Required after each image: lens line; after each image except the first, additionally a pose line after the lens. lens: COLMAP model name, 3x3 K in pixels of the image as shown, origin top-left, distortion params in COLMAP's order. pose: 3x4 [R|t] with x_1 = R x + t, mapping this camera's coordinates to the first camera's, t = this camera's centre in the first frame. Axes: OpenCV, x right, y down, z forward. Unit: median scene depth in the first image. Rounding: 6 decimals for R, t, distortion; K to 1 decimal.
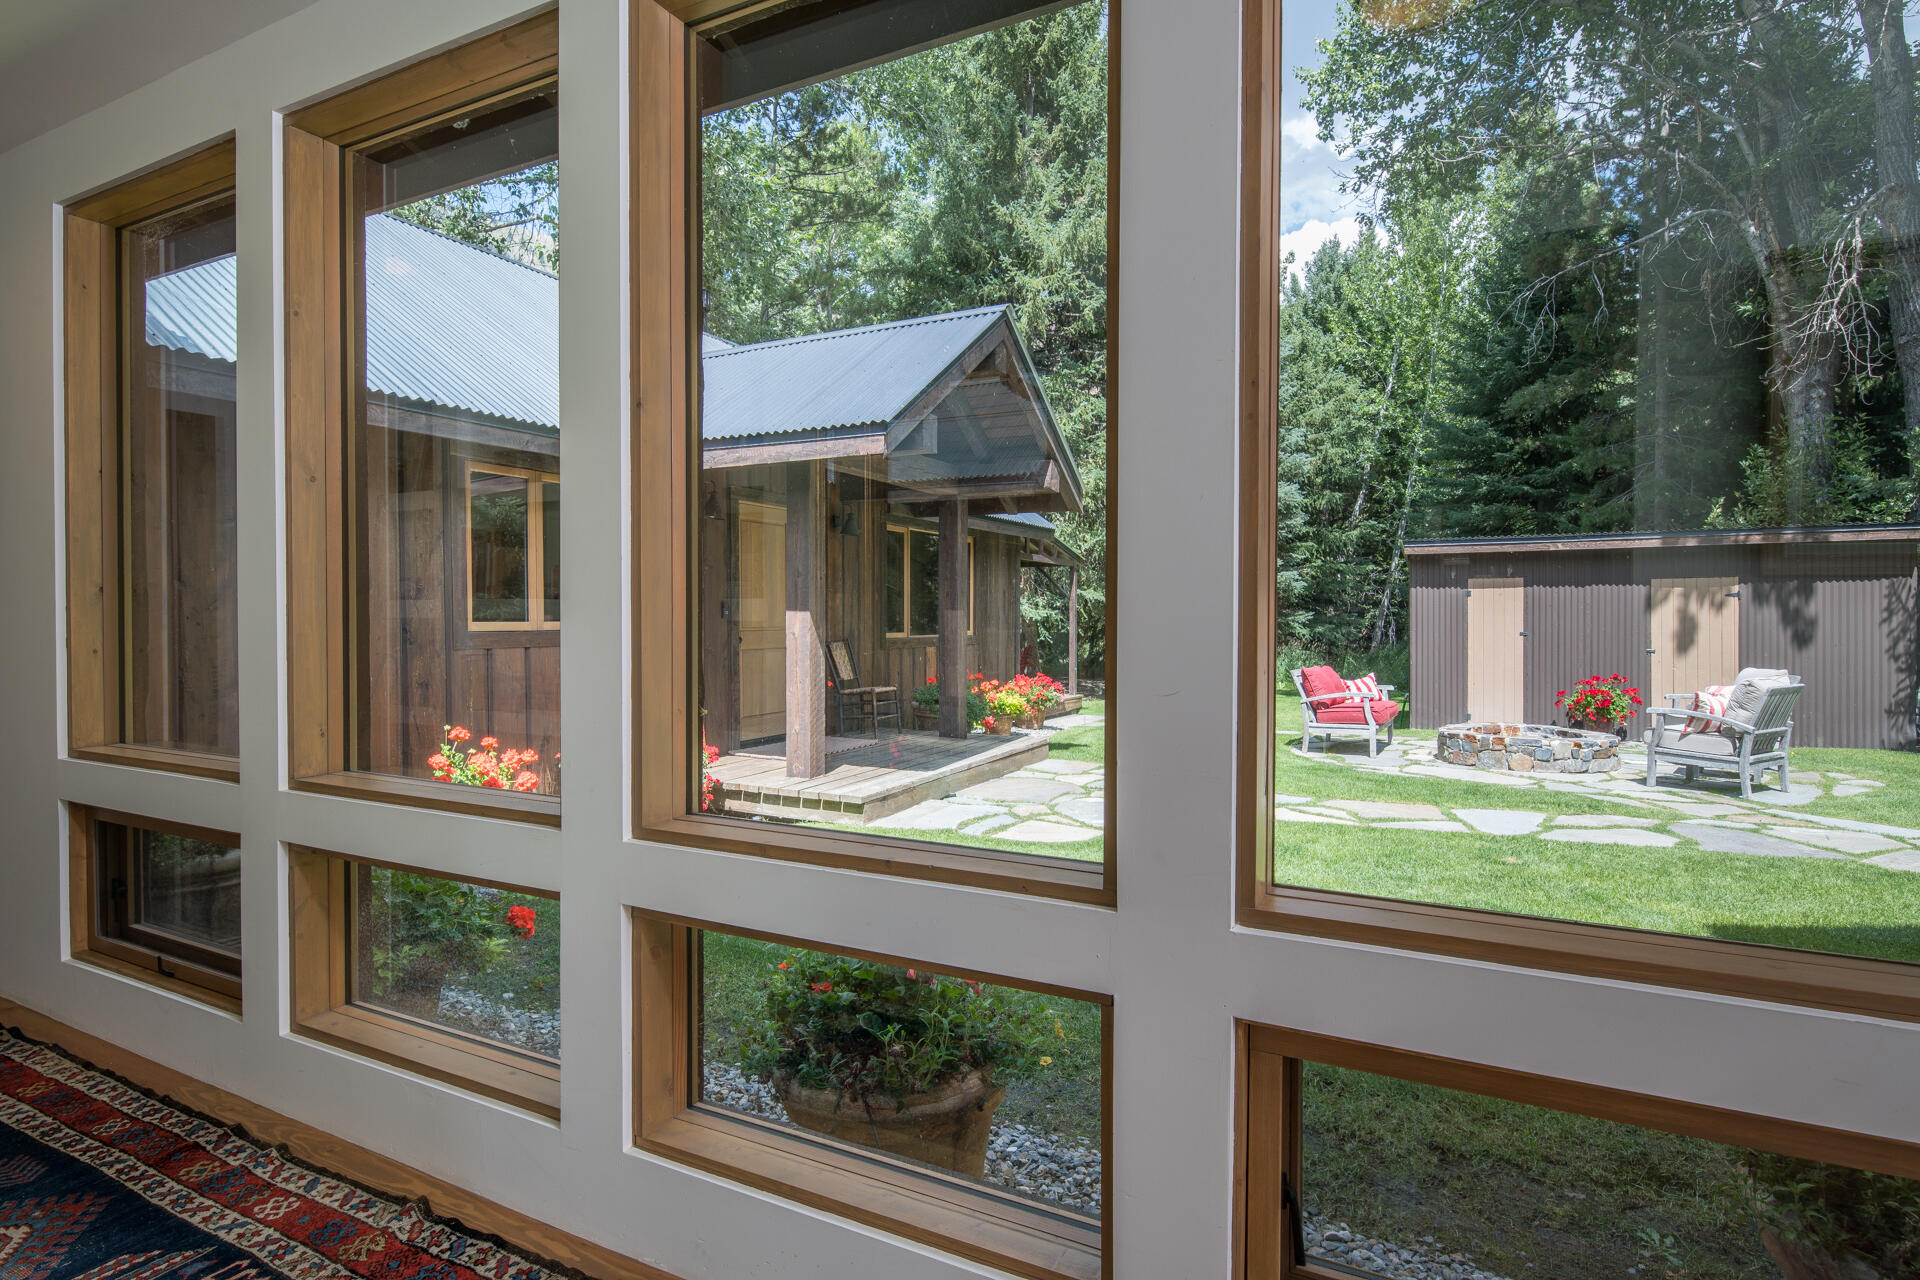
lens RADIAL K [[1046.5, 0, 960.0], [0, 1046.5, 640.0], [0, 0, 1]] dist [0.002627, 0.000086]
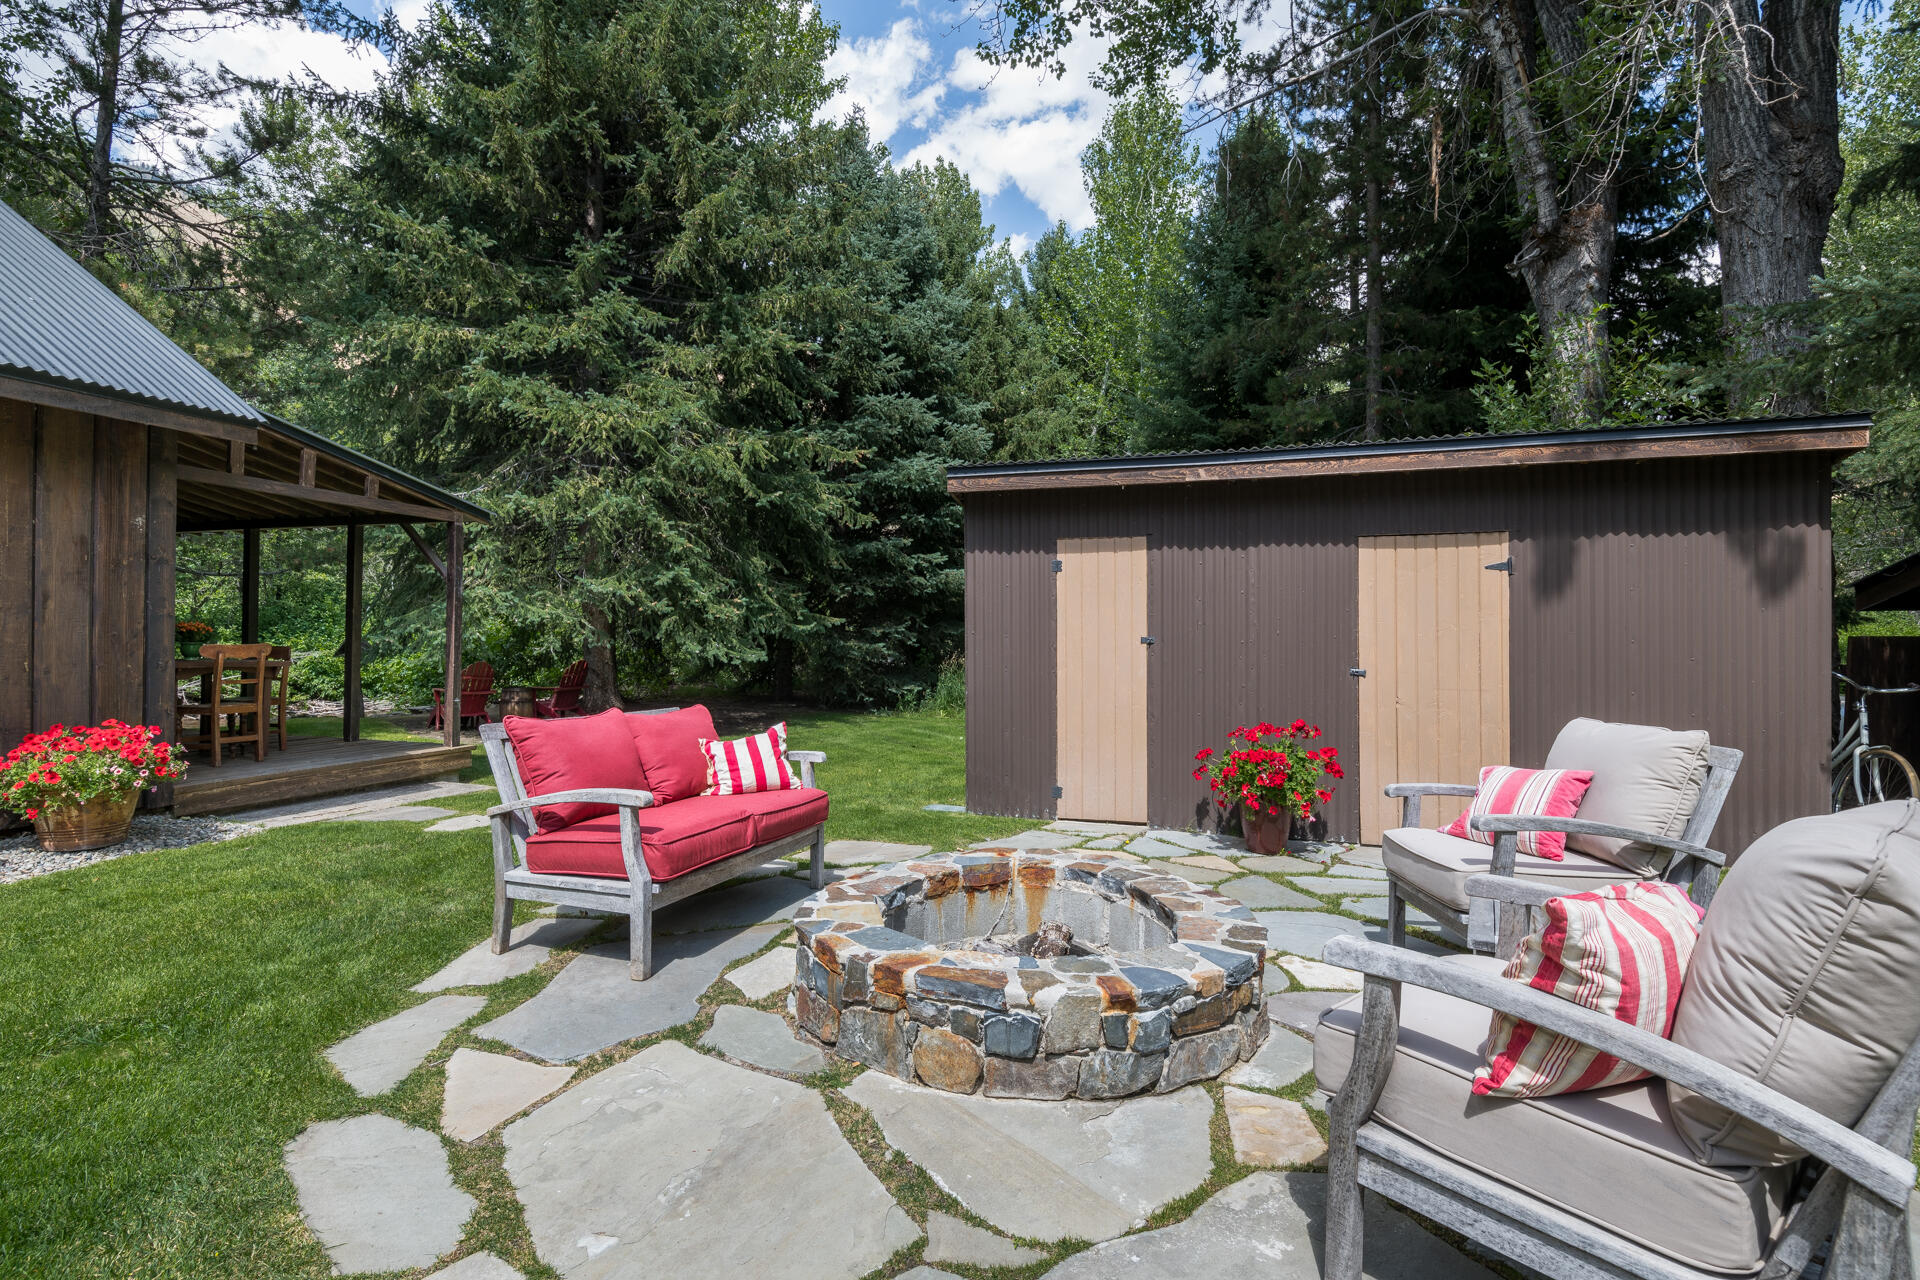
lens RADIAL K [[930.8, 0, 960.0], [0, 930.8, 640.0], [0, 0, 1]] dist [-0.002619, -0.000168]
pose [[0.985659, 0.004611, 0.168685, 0.363151], [-0.001348, 0.999810, -0.019456, 0.003769], [-0.168743, 0.018949, 0.985478, 0.543824]]
